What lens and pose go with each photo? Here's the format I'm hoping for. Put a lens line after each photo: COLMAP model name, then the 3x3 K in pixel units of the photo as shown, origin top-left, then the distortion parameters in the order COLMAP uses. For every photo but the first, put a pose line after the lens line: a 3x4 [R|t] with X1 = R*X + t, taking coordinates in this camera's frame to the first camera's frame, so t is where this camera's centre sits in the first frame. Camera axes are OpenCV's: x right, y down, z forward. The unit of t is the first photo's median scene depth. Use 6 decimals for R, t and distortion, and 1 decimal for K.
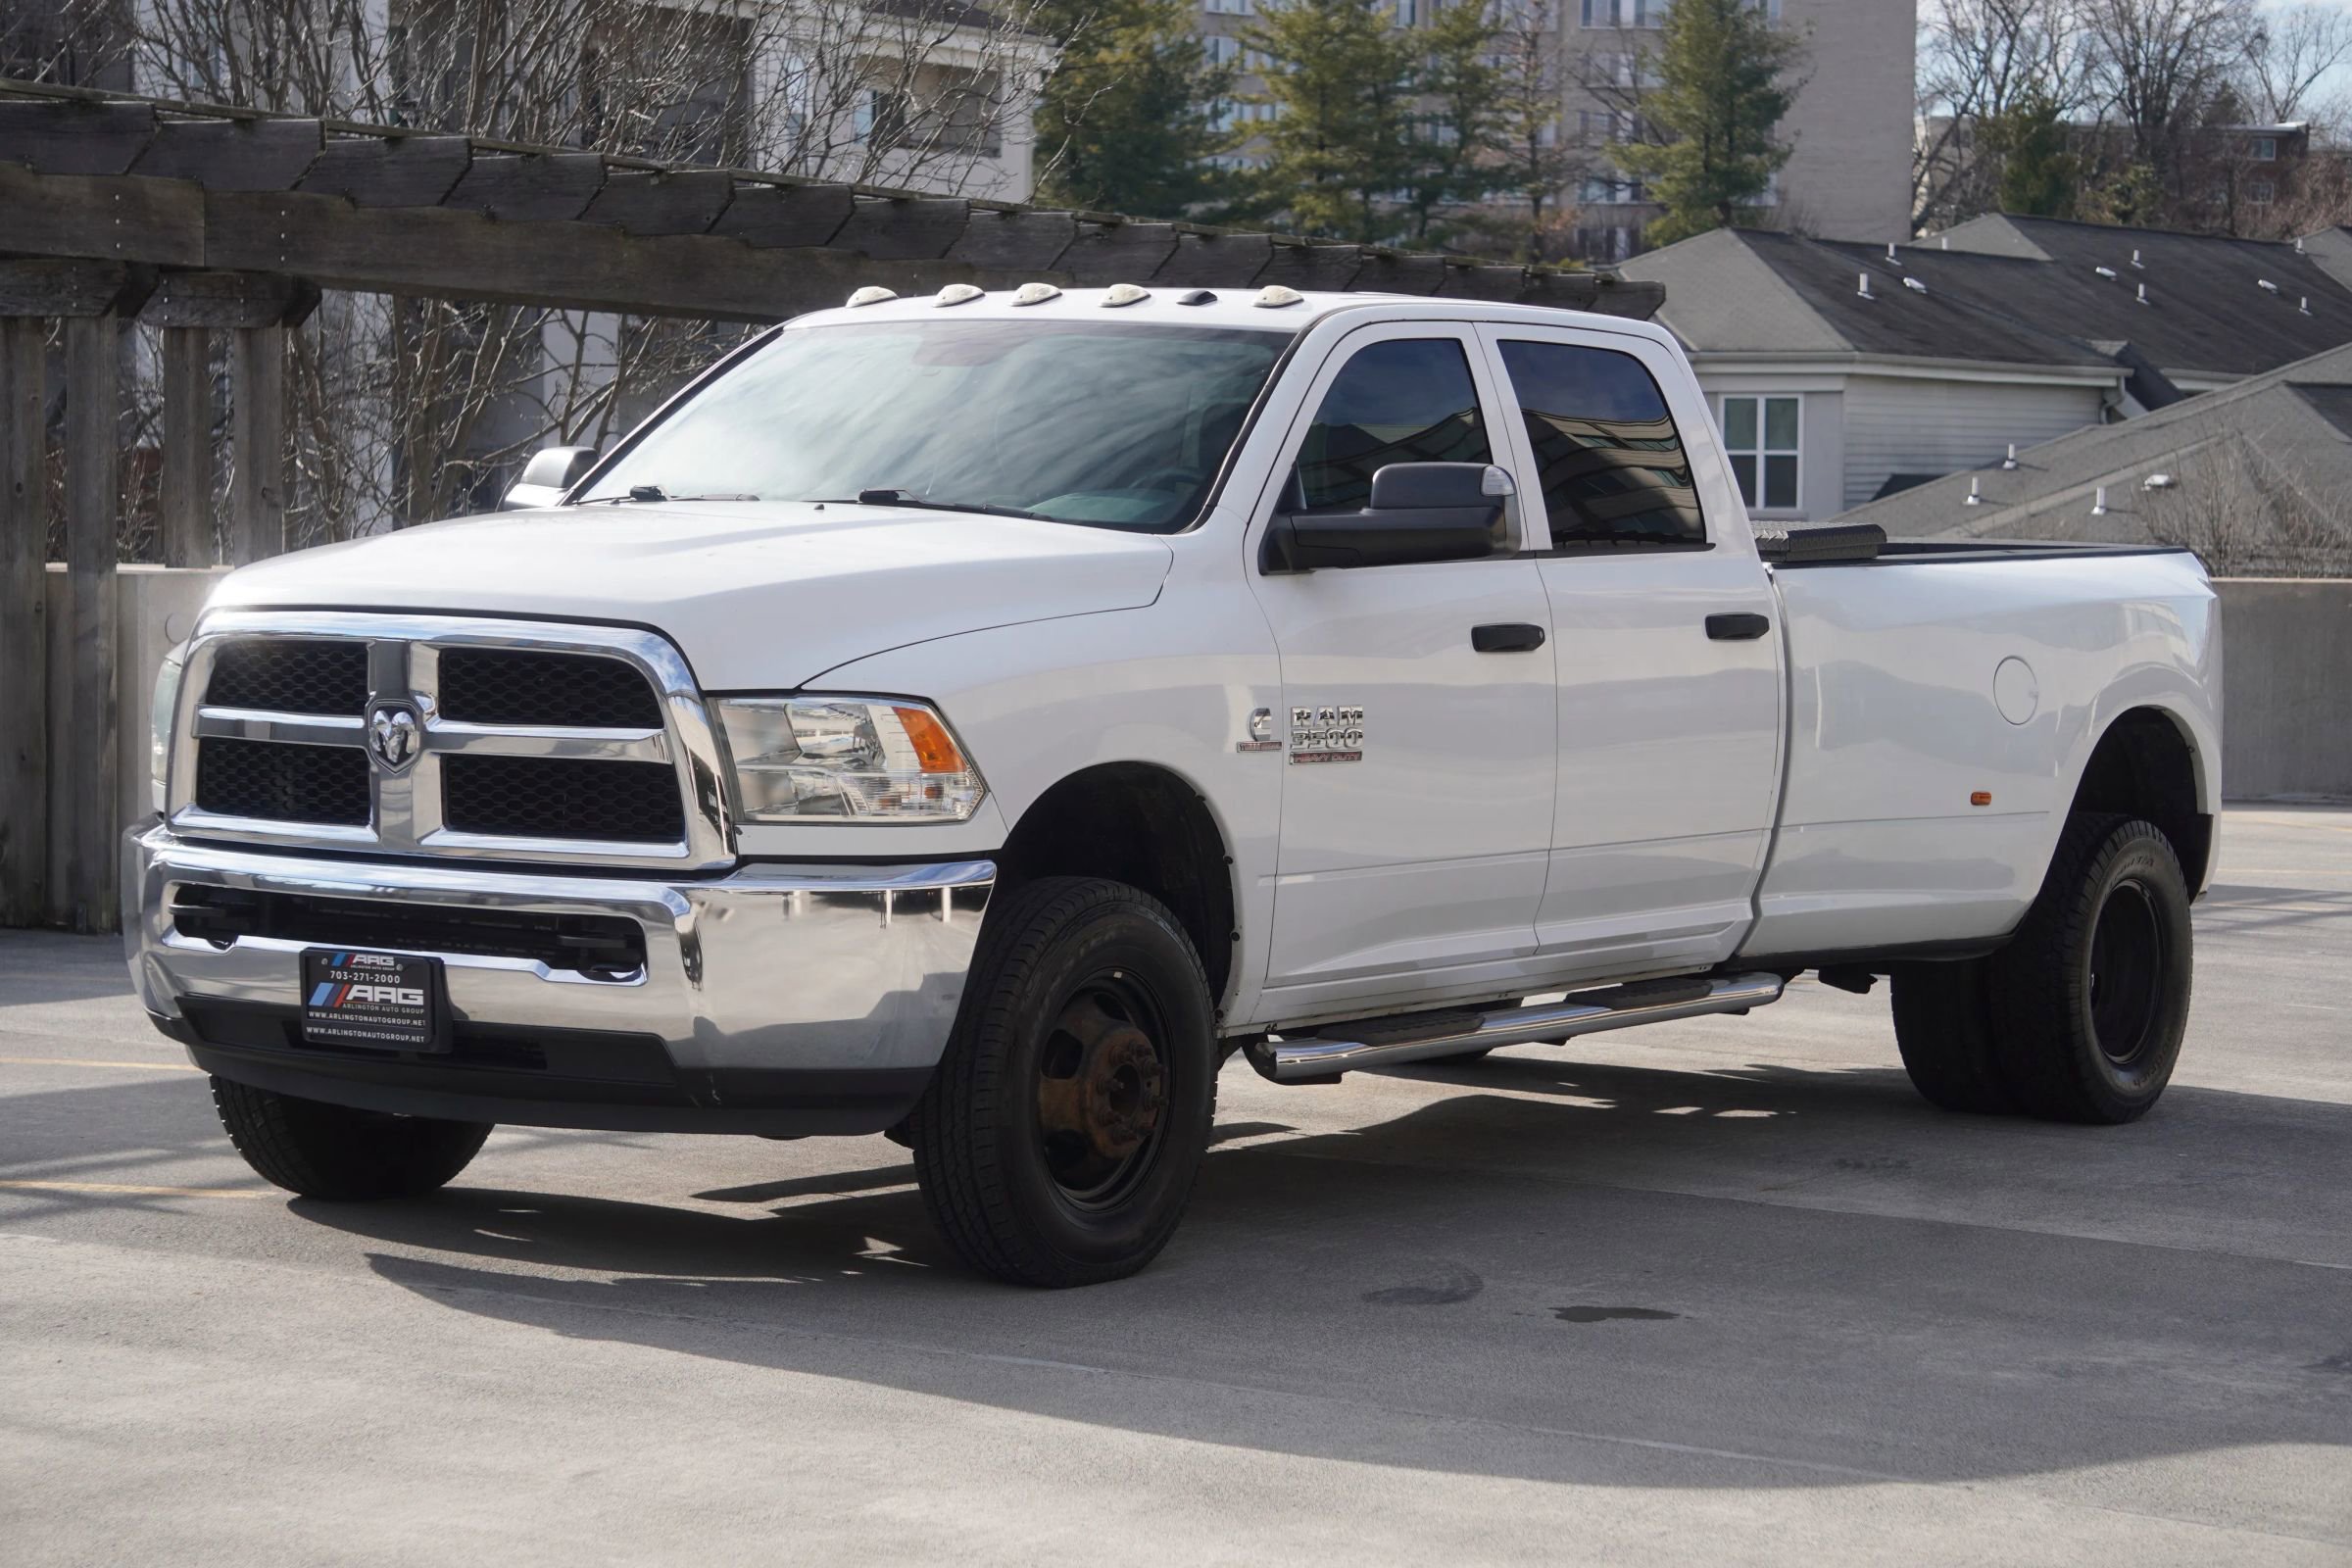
lens RADIAL K [[5515.1, 0, 1180.3], [0, 5515.1, 773.6], [0, 0, 1]] dist [0.268926, 0.000000]
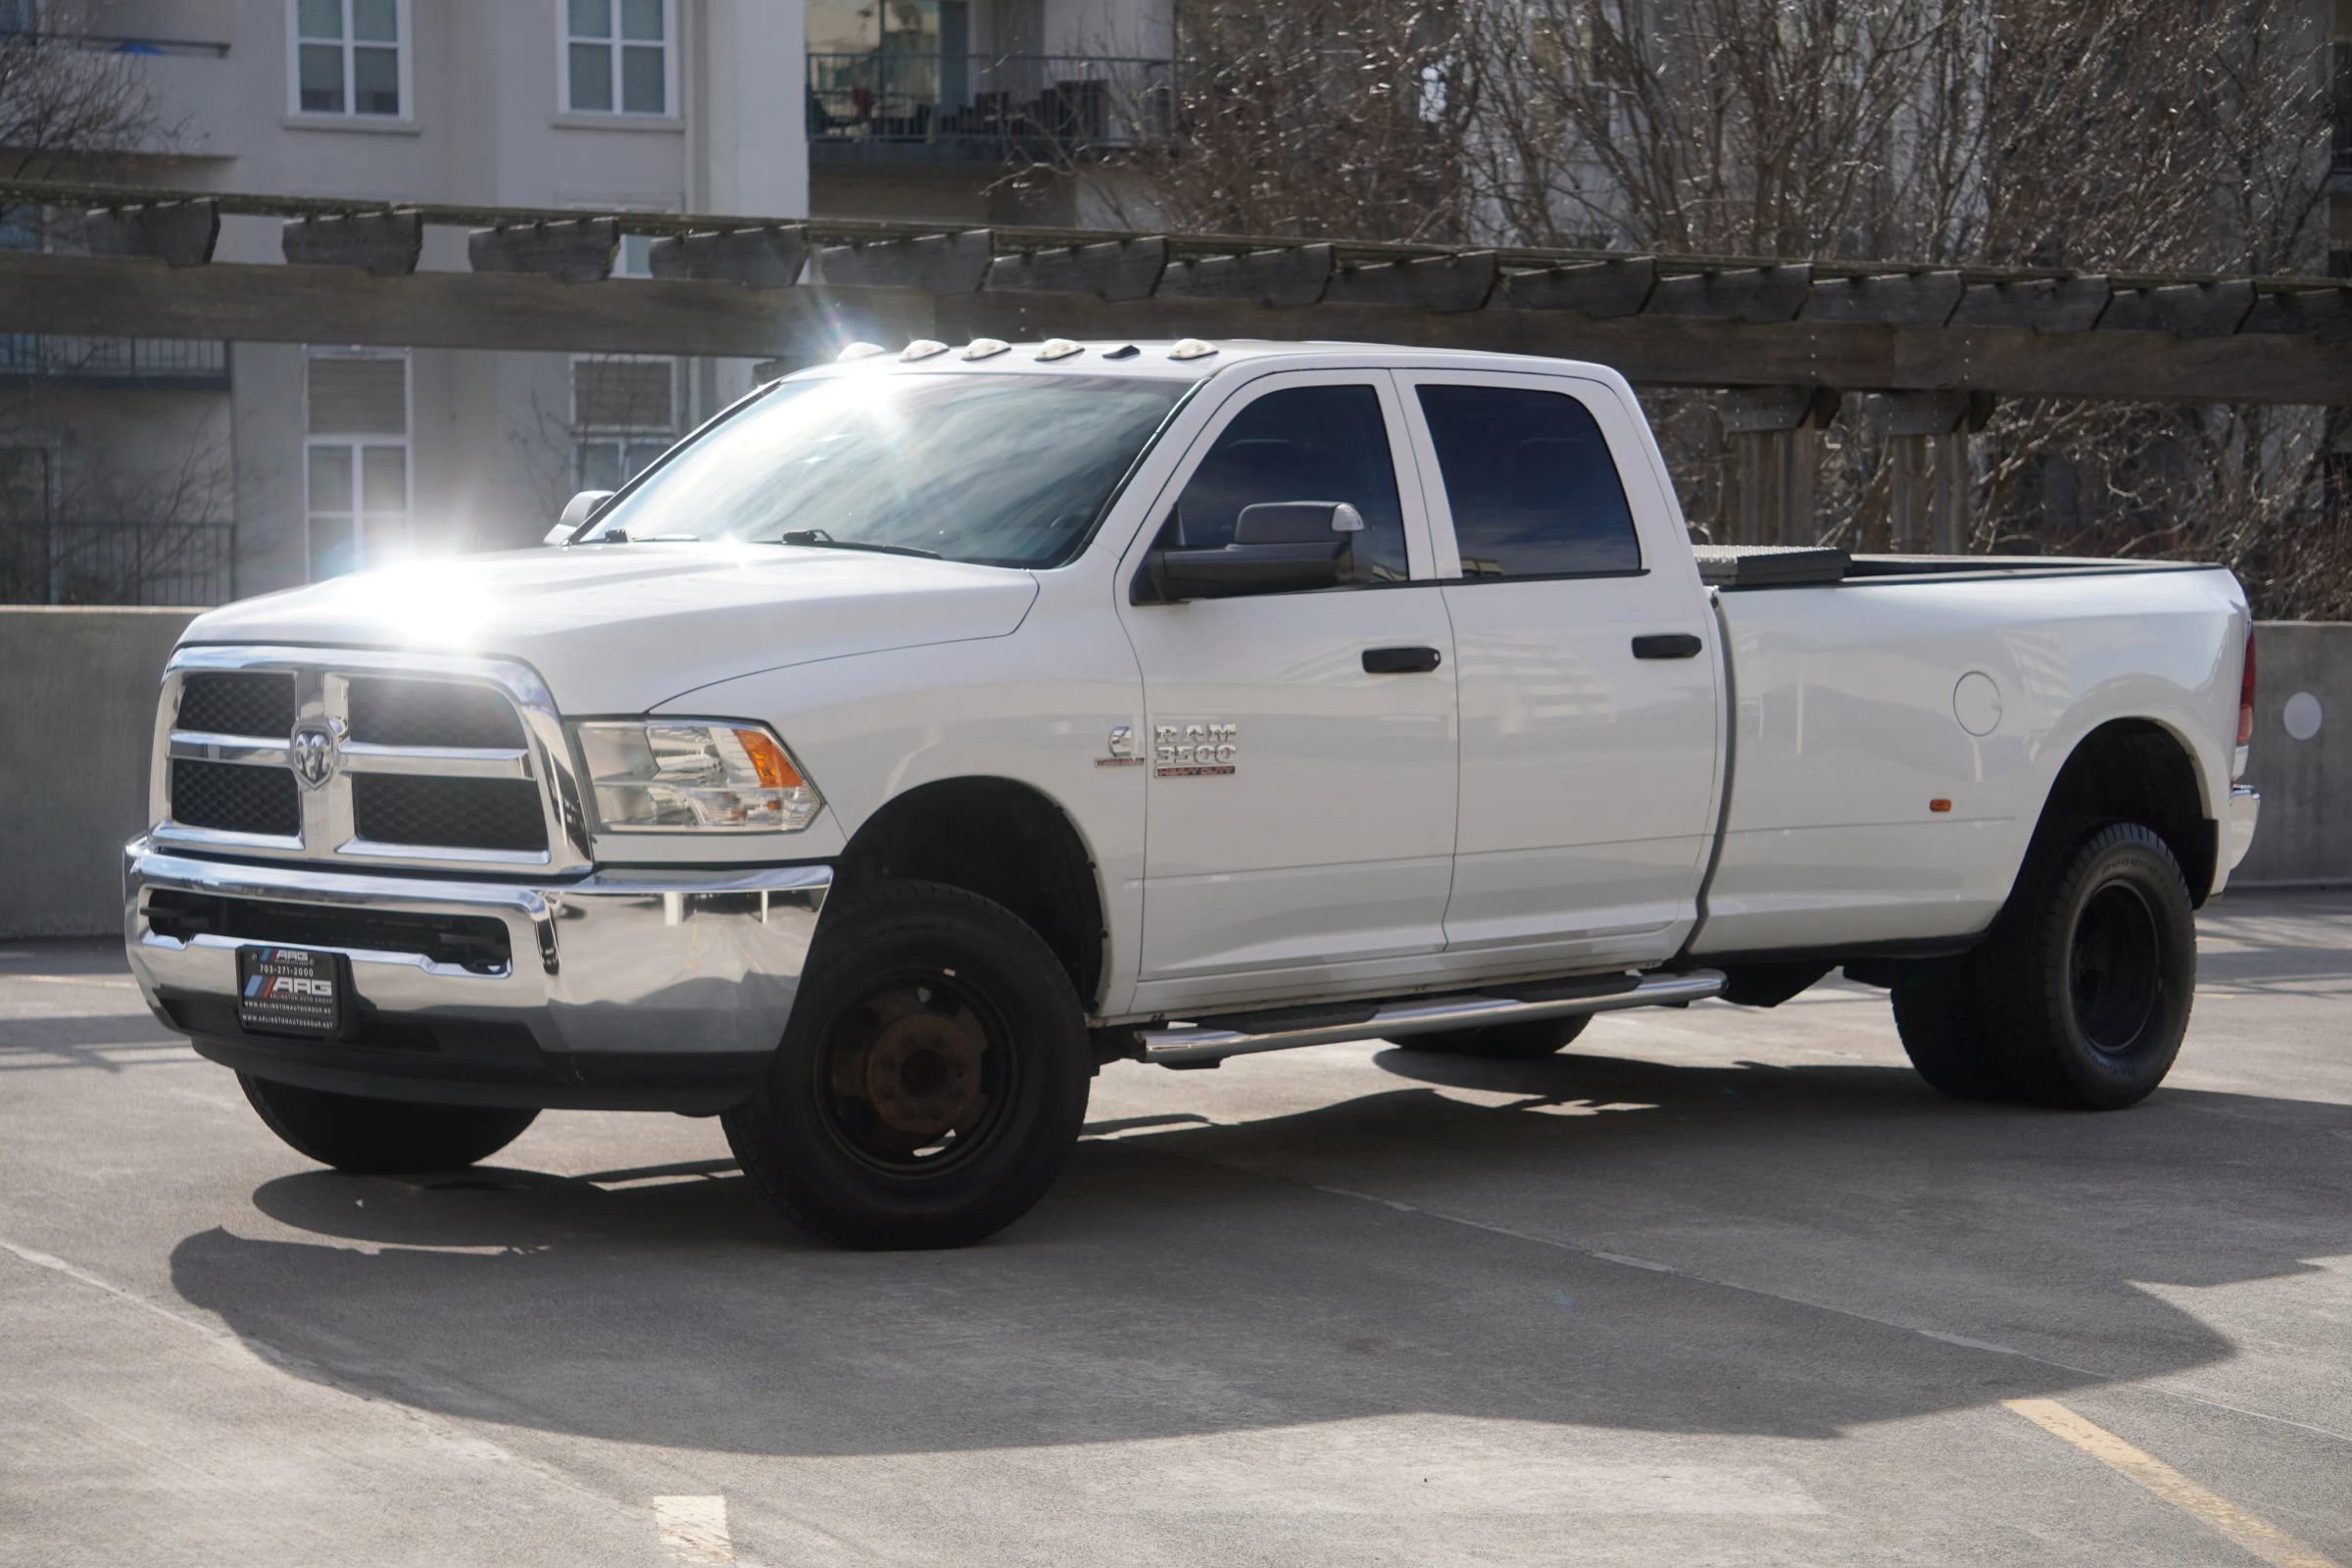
lens RADIAL K [[5515.1, 0, 1182.1], [0, 5515.1, 790.0], [0, 0, 1]] dist [0.268926, 0.000000]
pose [[0.991406, -0.003940, -0.130763, 0.167785], [0.004248, 0.999989, 0.002078, -0.001524], [0.130753, -0.002616, 0.991412, -0.089315]]
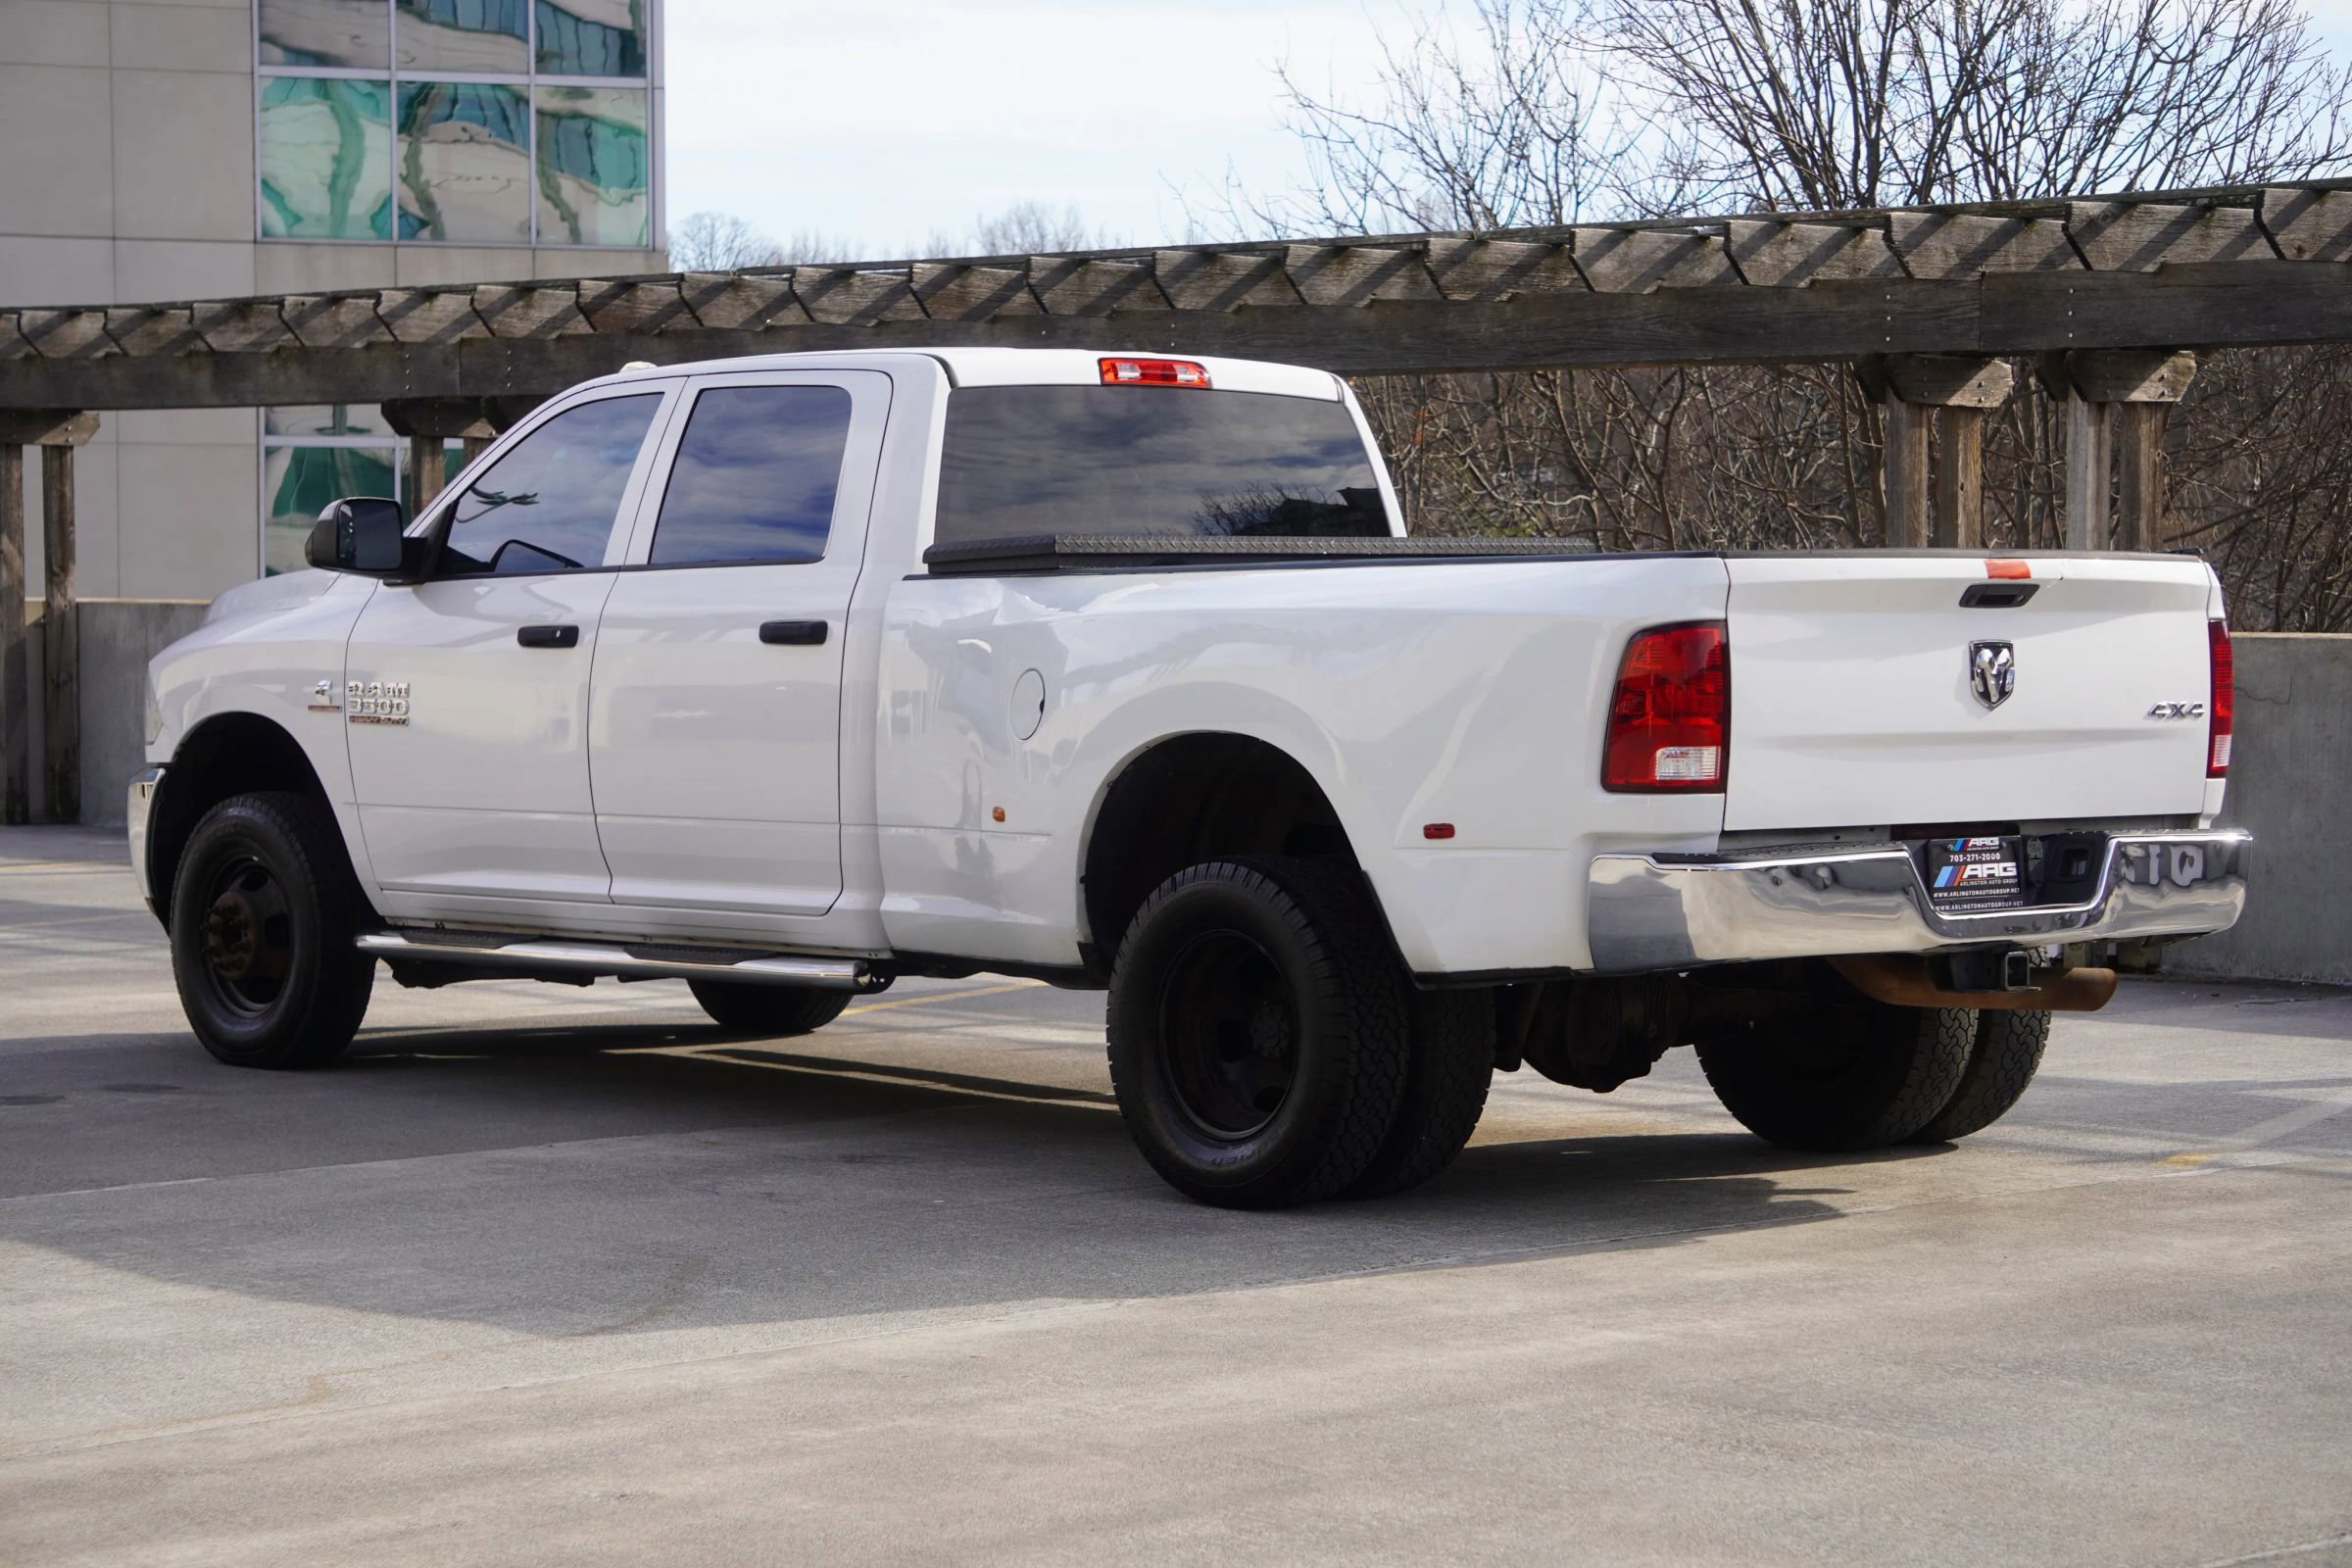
lens RADIAL K [[5515.1, 0, 1185.9], [0, 5515.1, 794.9], [0, 0, 1]] dist [0.268926, 0.000000]
pose [[-0.253417, 0.011097, -0.967293, 1.287998], [-0.056458, 0.998060, 0.026241, -0.031520], [0.965708, 0.061262, -0.252299, 1.536200]]
